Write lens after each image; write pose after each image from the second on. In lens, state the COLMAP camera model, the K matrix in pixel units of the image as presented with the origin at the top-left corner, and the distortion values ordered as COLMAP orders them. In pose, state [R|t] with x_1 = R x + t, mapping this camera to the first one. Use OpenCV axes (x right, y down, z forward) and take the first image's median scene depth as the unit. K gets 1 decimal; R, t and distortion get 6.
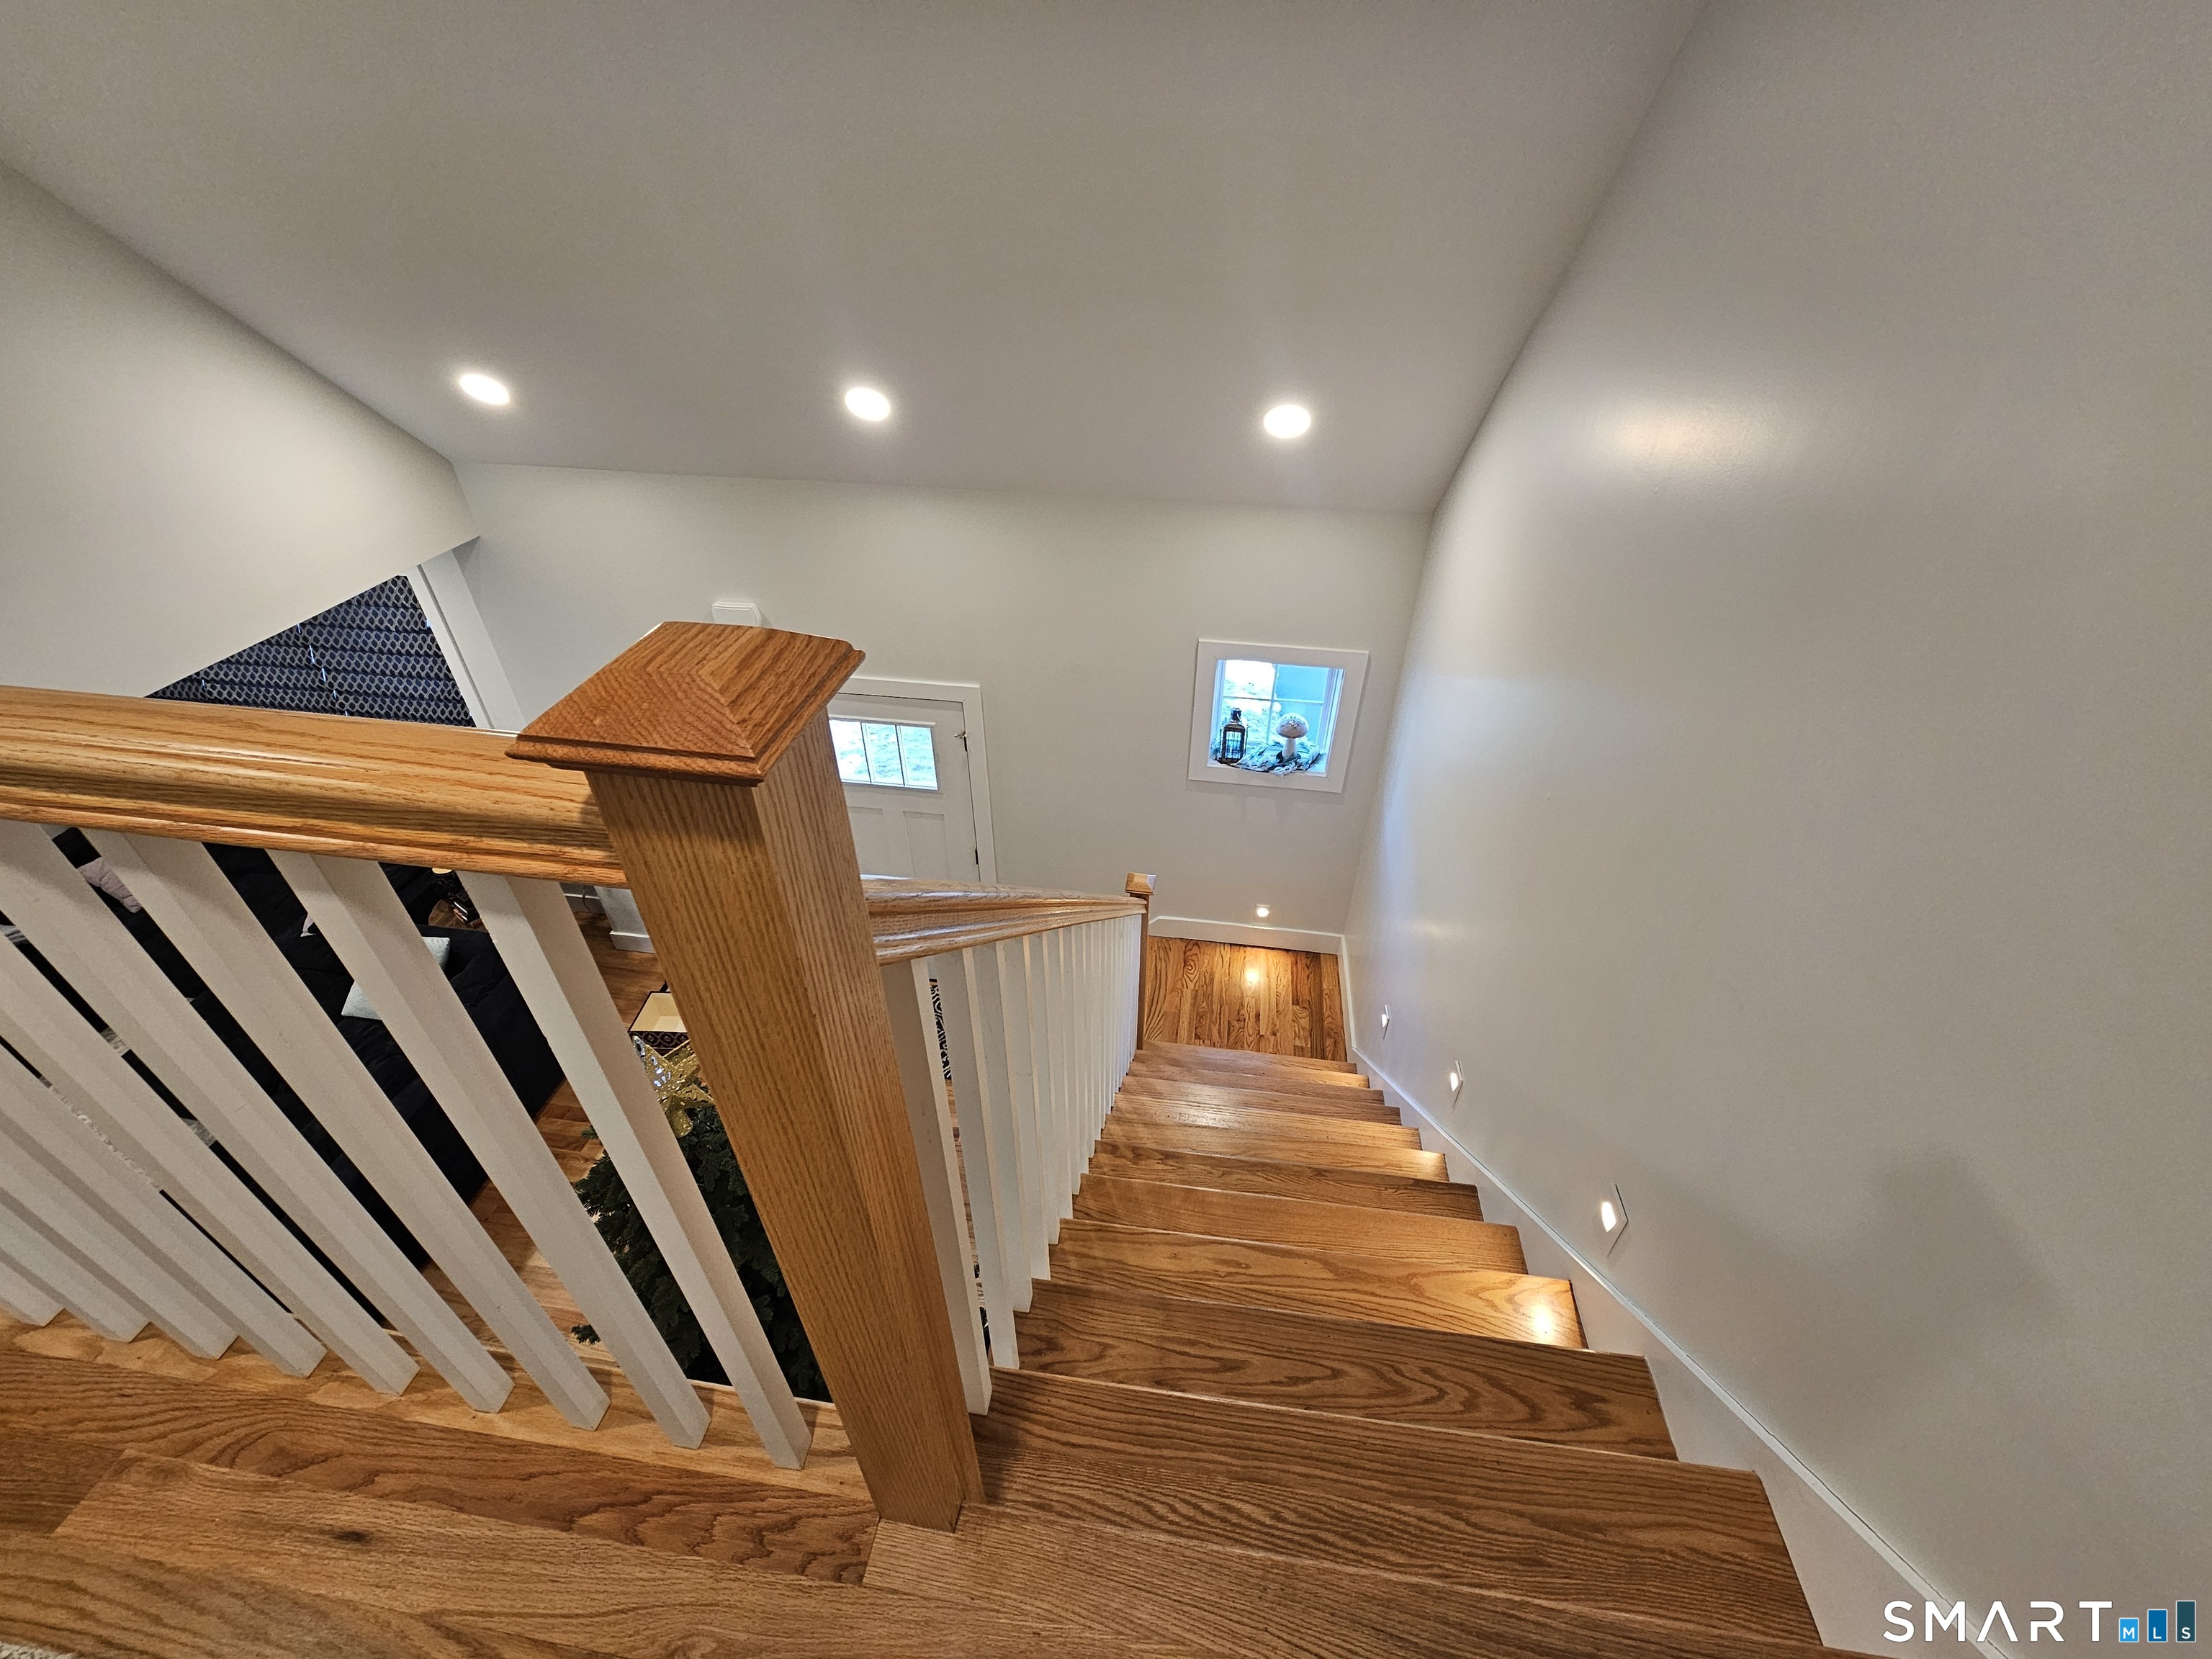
lens RADIAL K [[904.0, 0, 1106.0], [0, 904.0, 829.5], [0, 0, 1]] dist [-0.002394, -0.000175]
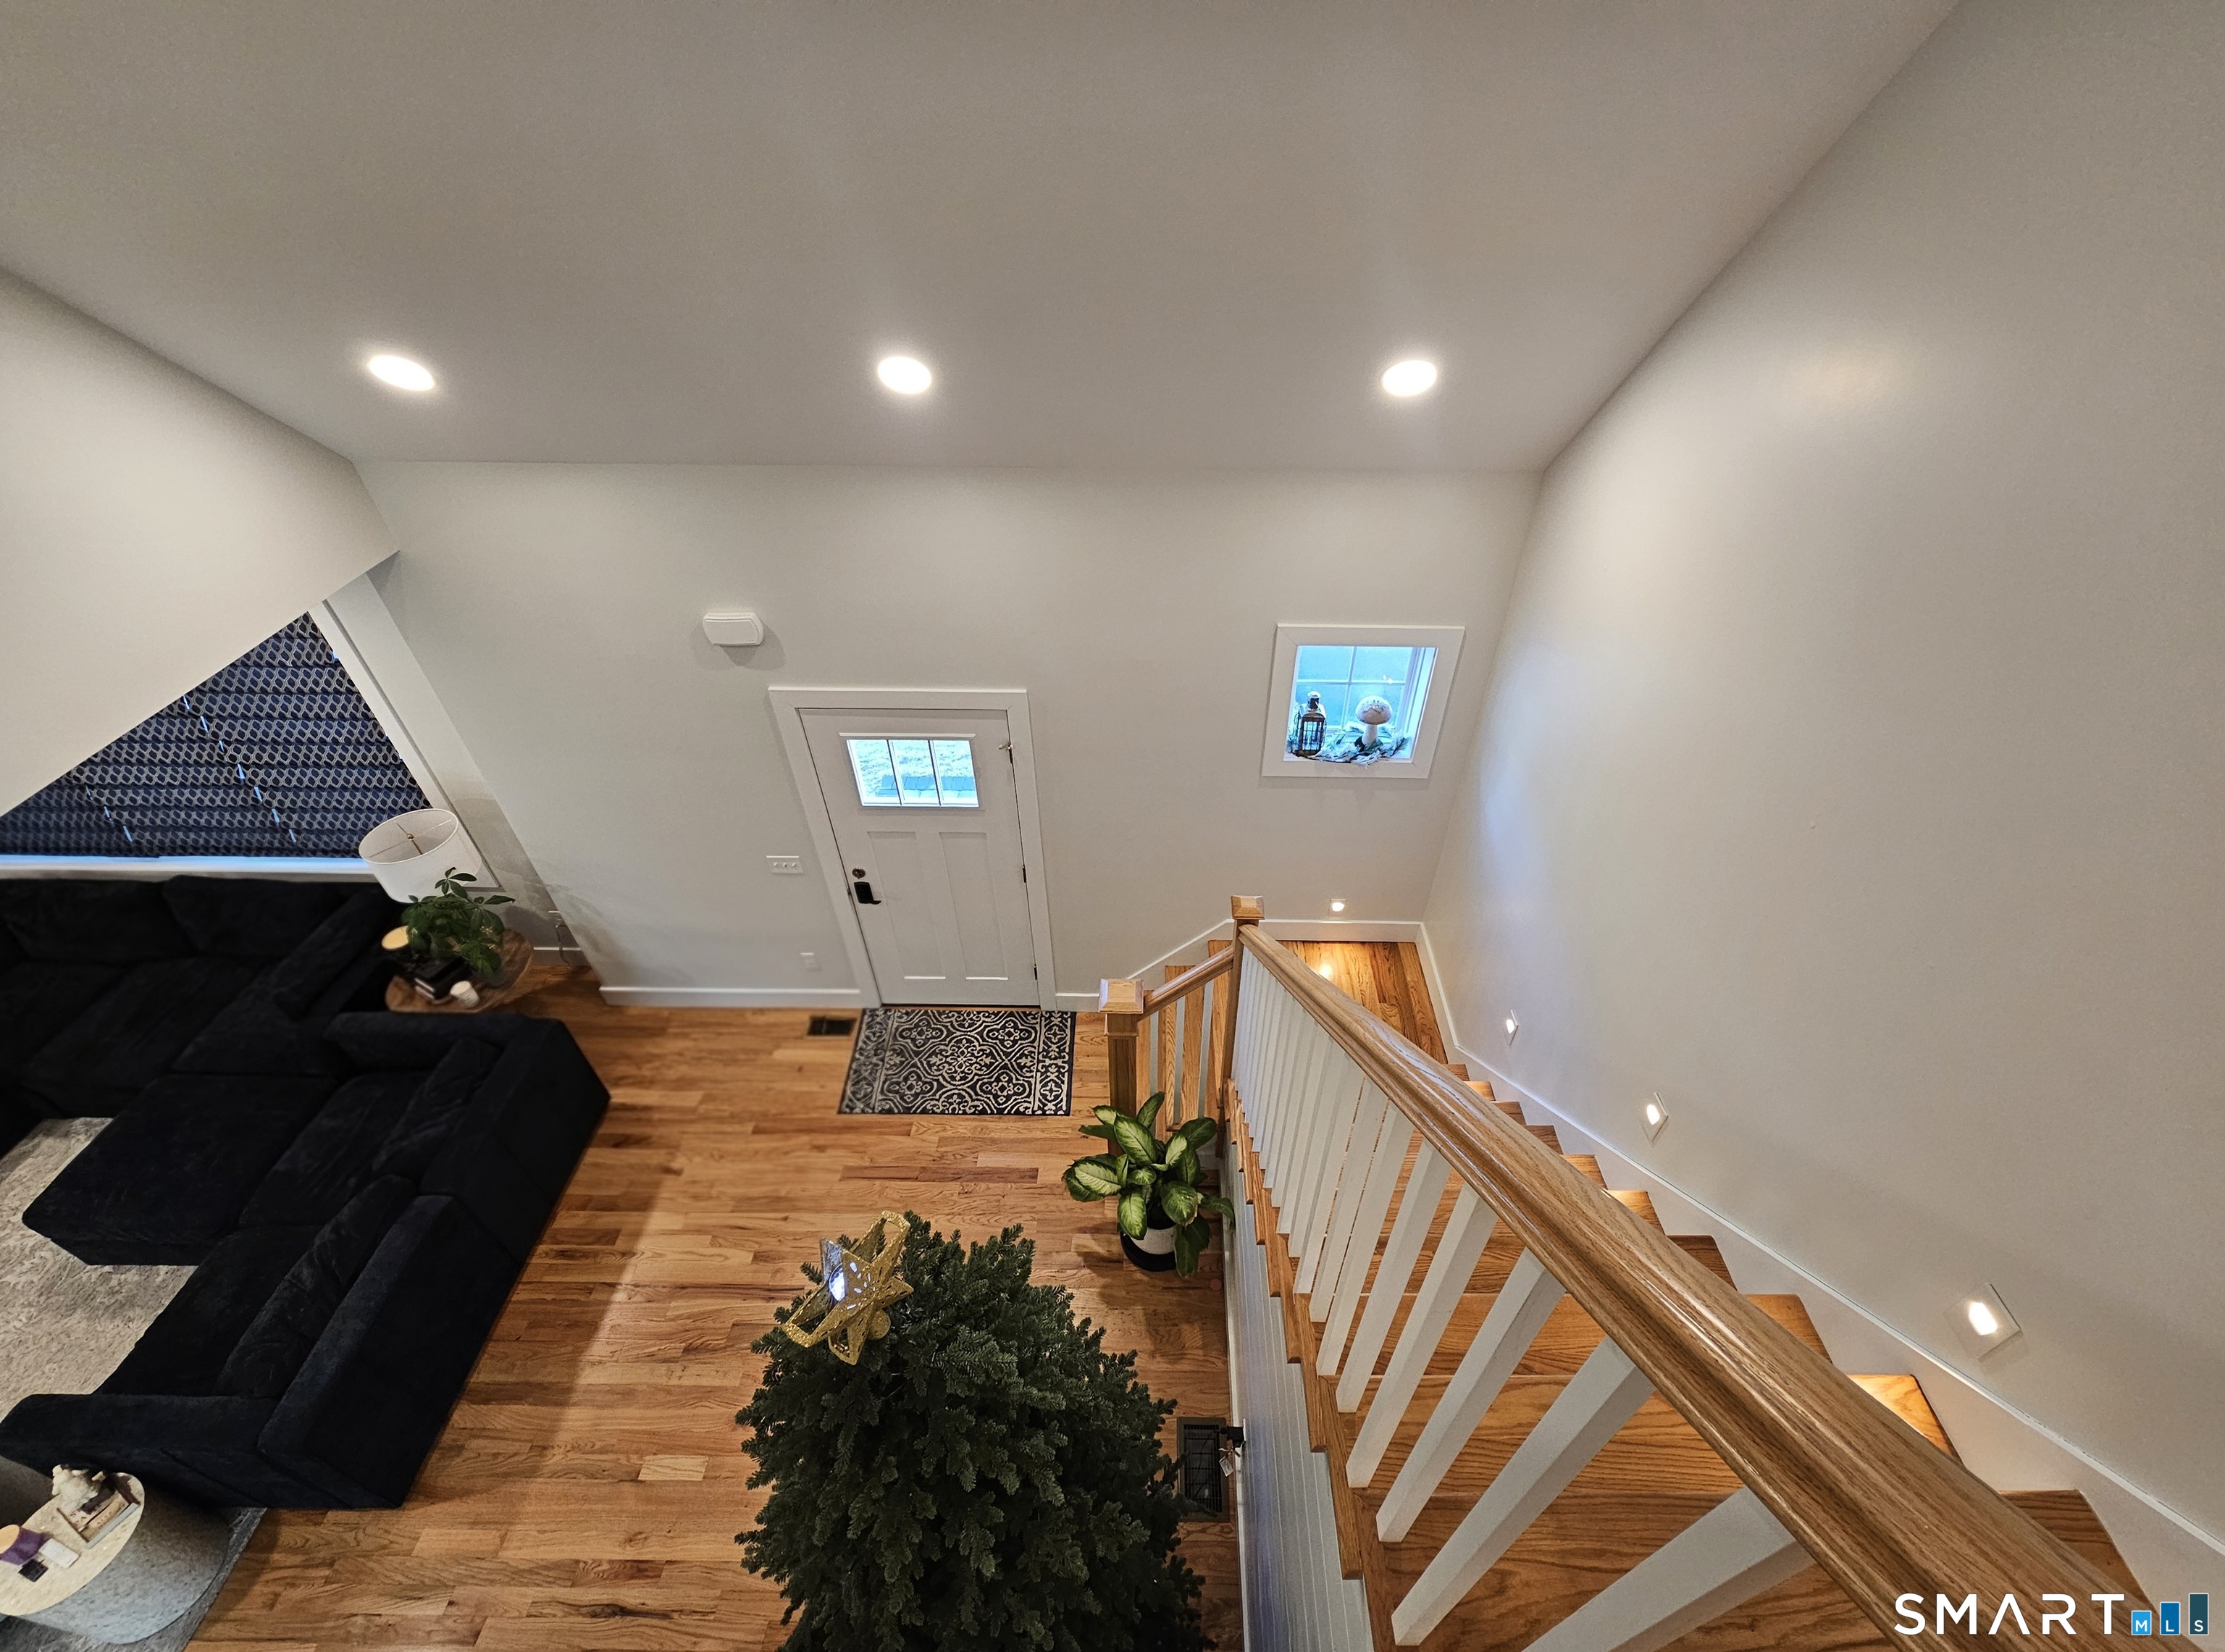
lens RADIAL K [[929.8, 0, 1146.9], [0, 929.8, 856.9], [0, 0, 1]] dist [-0.000673, -0.000071]
pose [[0.992026, -0.088120, 0.090103, -0.117029], [0.080264, 0.992936, 0.087382, -0.066214], [-0.097167, -0.079453, 0.992092, 0.073881]]
